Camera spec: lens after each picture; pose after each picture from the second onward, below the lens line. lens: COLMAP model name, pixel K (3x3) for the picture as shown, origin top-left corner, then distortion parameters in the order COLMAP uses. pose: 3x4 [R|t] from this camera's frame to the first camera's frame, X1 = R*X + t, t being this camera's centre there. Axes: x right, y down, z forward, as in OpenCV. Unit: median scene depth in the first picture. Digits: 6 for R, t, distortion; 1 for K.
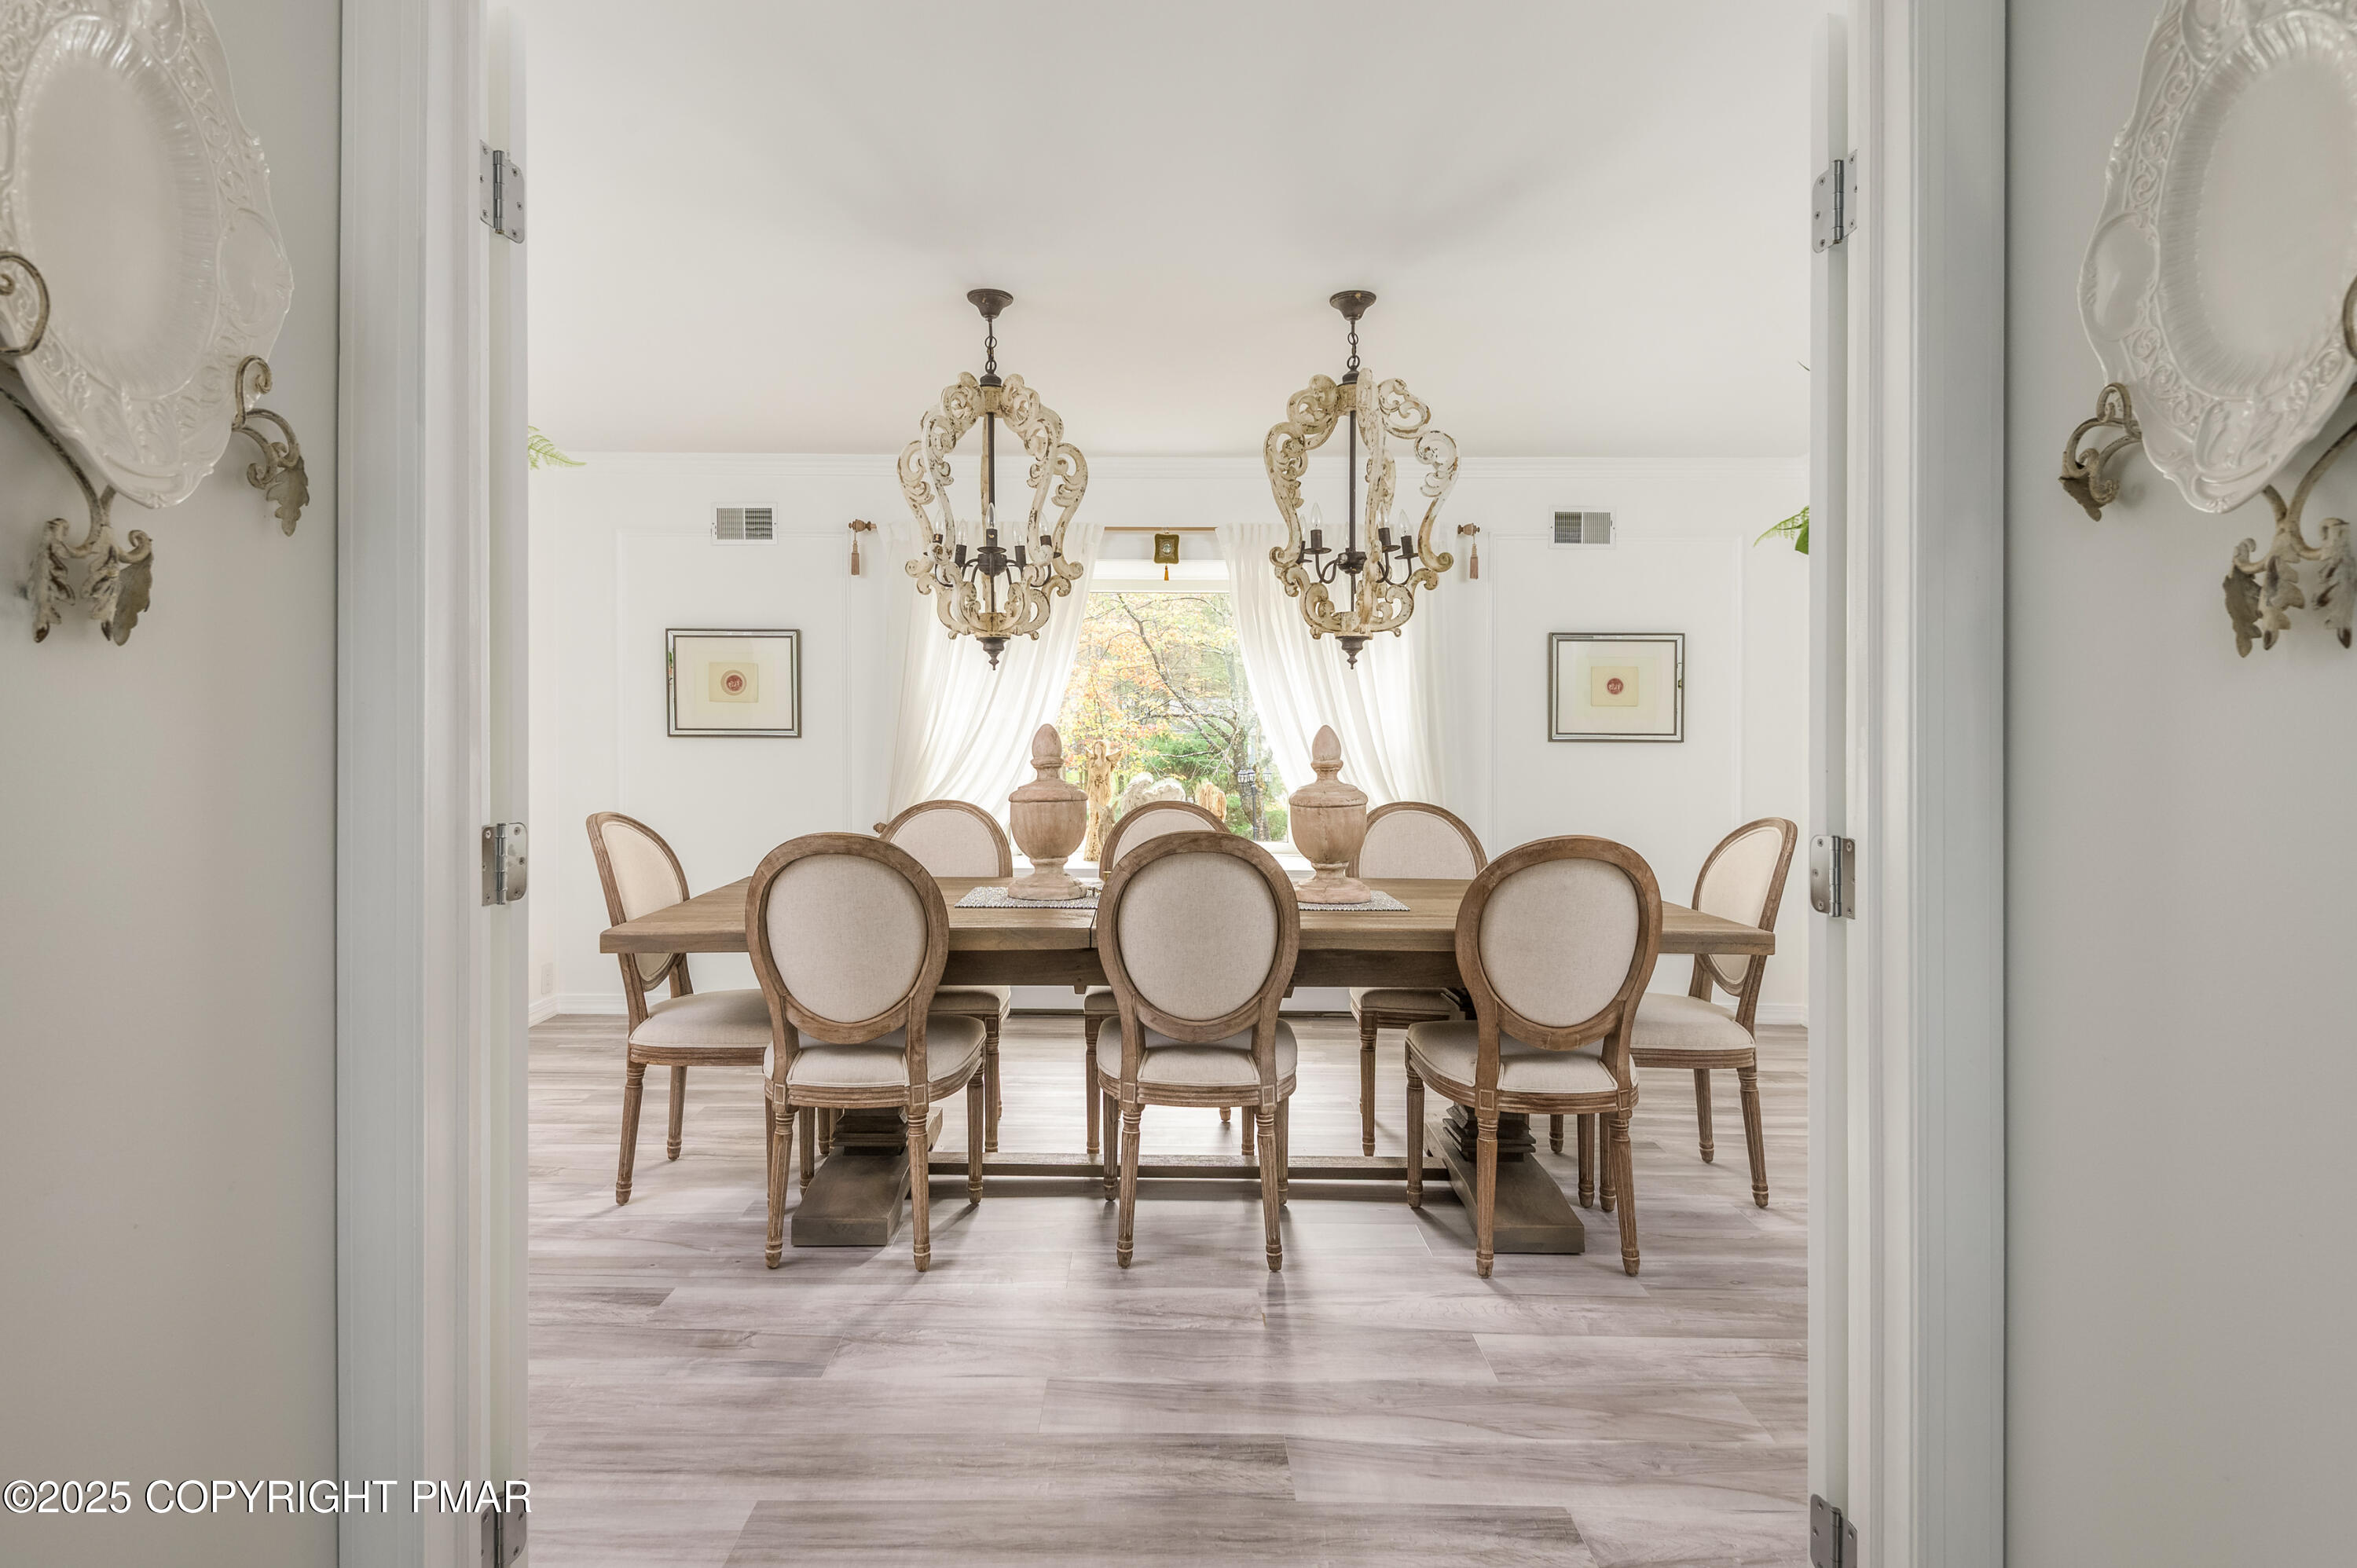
lens RADIAL K [[1198.6, 0, 1247.9], [0, 1198.6, 732.9], [0, 0, 1]] dist [-0.003439, -0.001009]
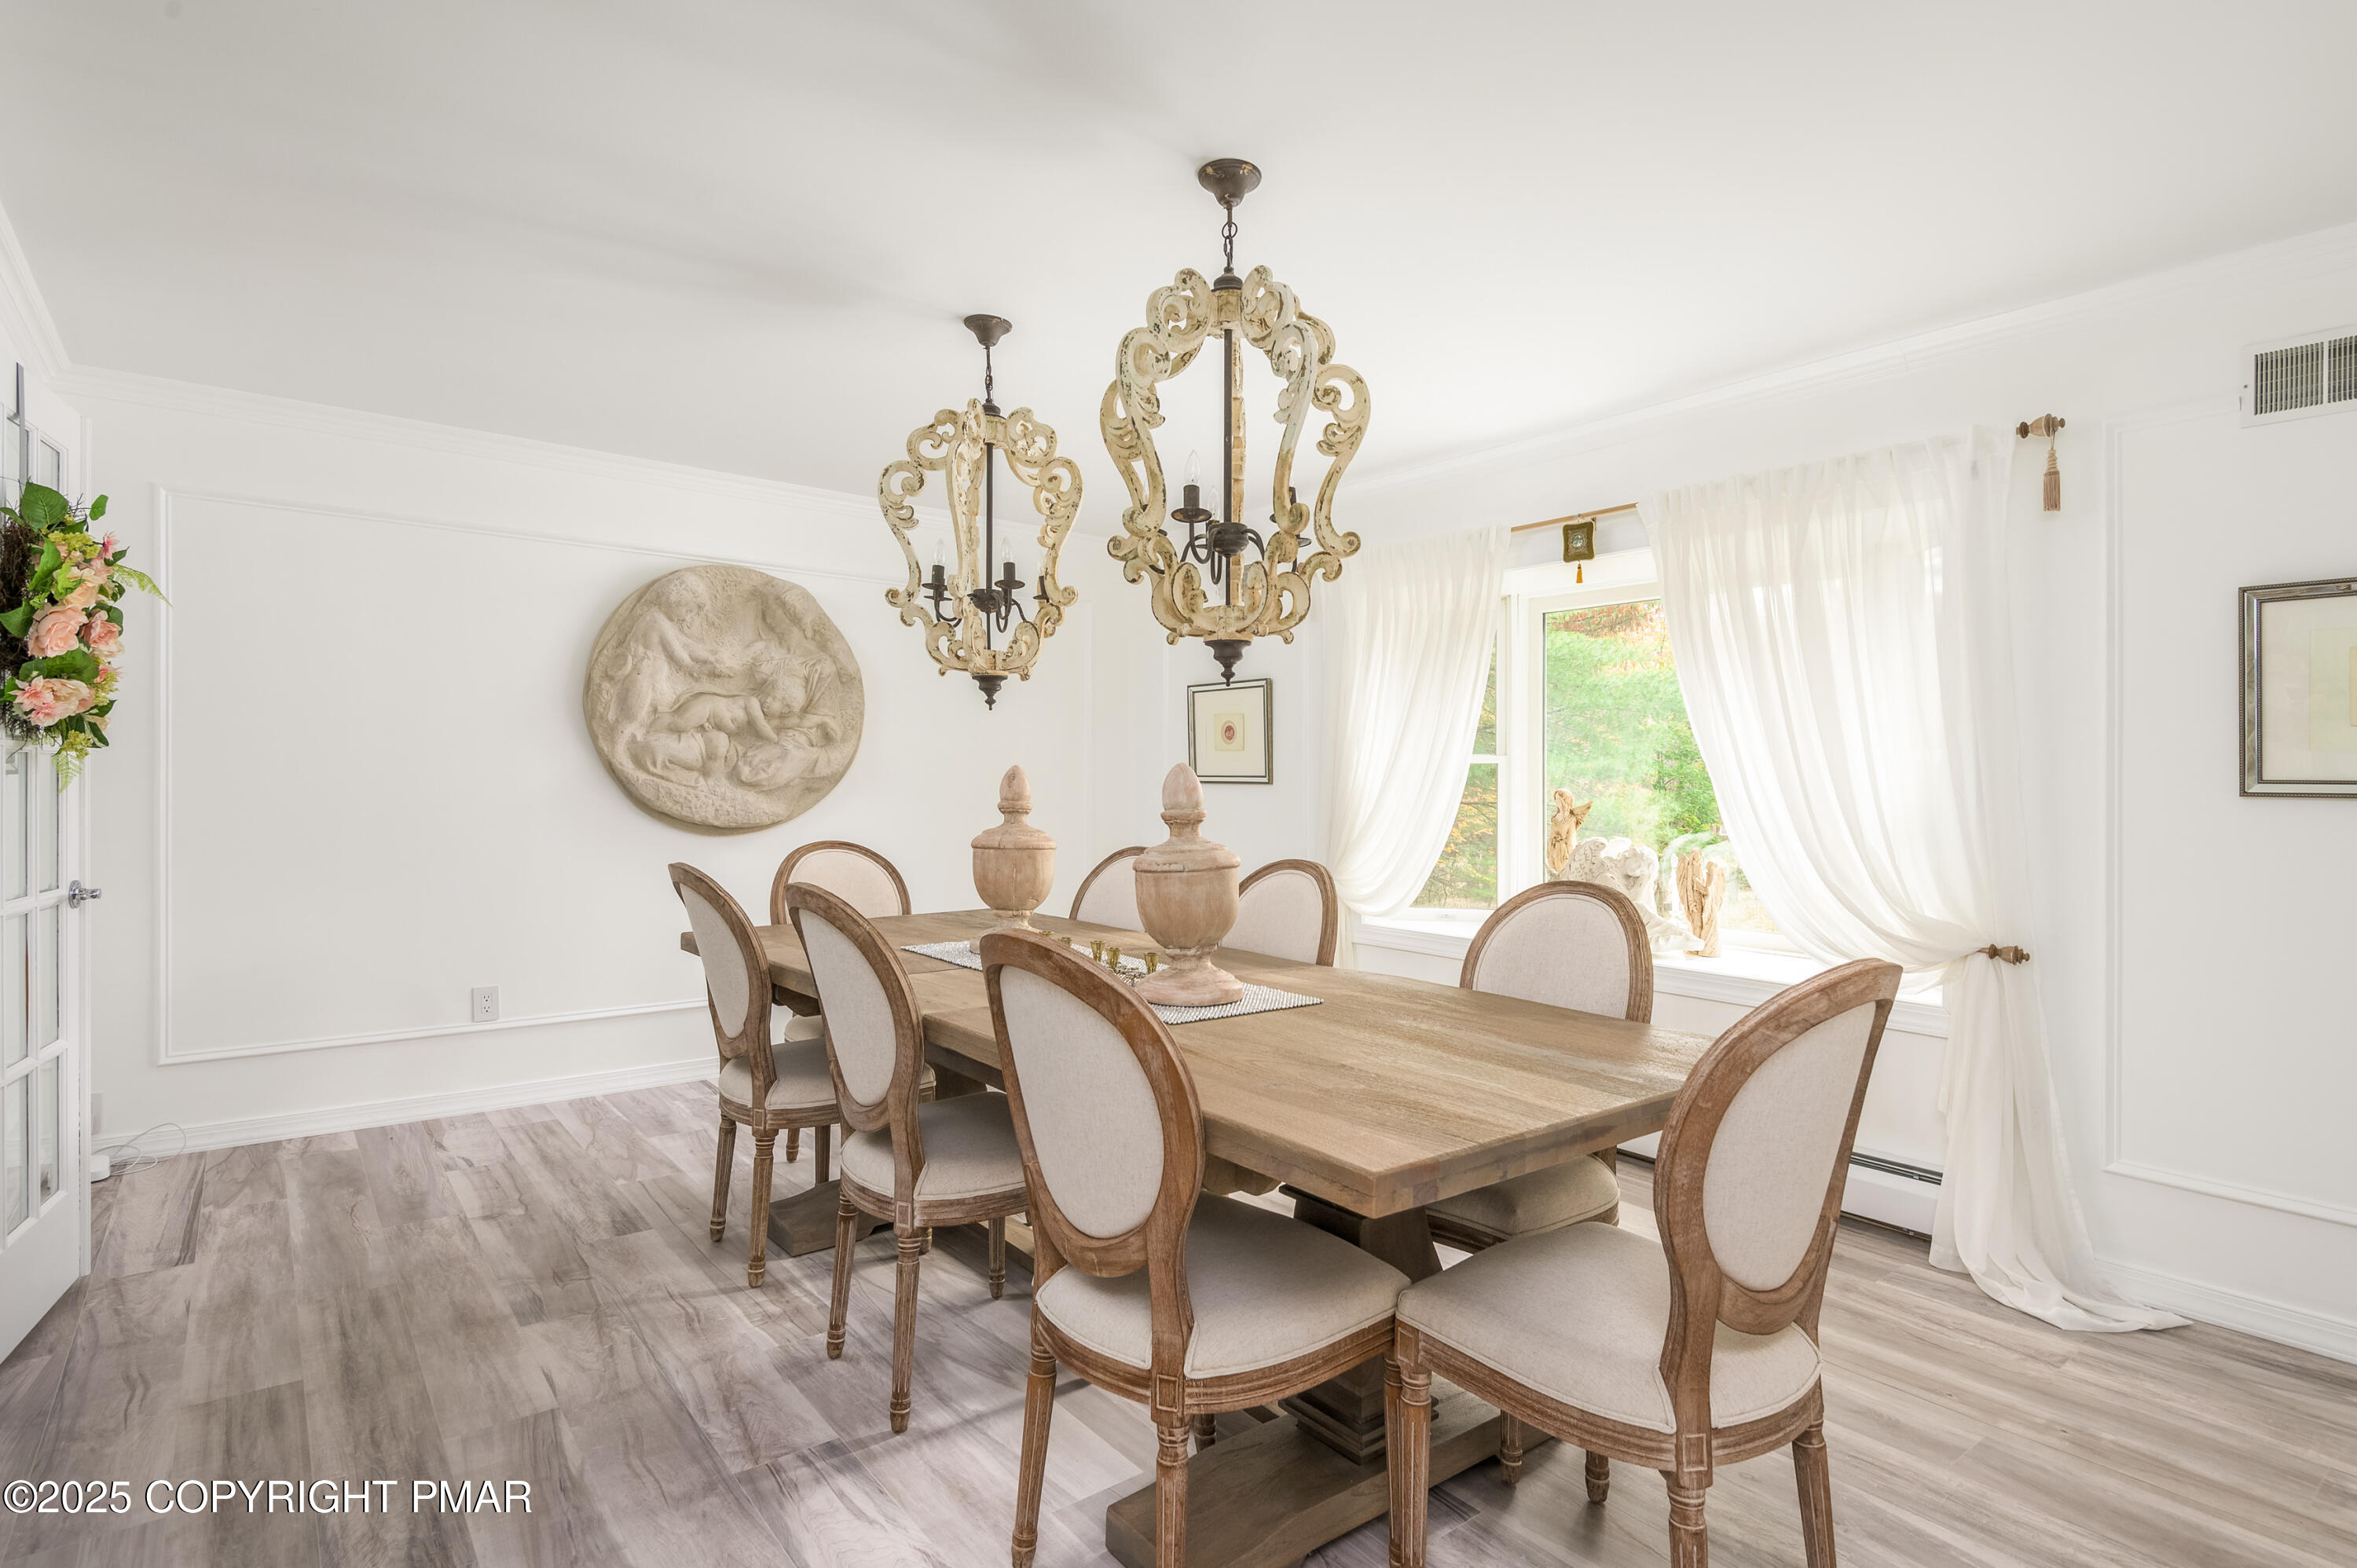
lens RADIAL K [[1198.6, 0, 1179.1], [0, 1198.6, 781.6], [0, 0, 1]] dist [-0.003439, -0.001009]
pose [[0.611539, 0.001880, -0.791212, 0.639742], [-0.004644, 0.999988, -0.001214, 0.005226], [0.791201, 0.004417, 0.611541, 0.532191]]
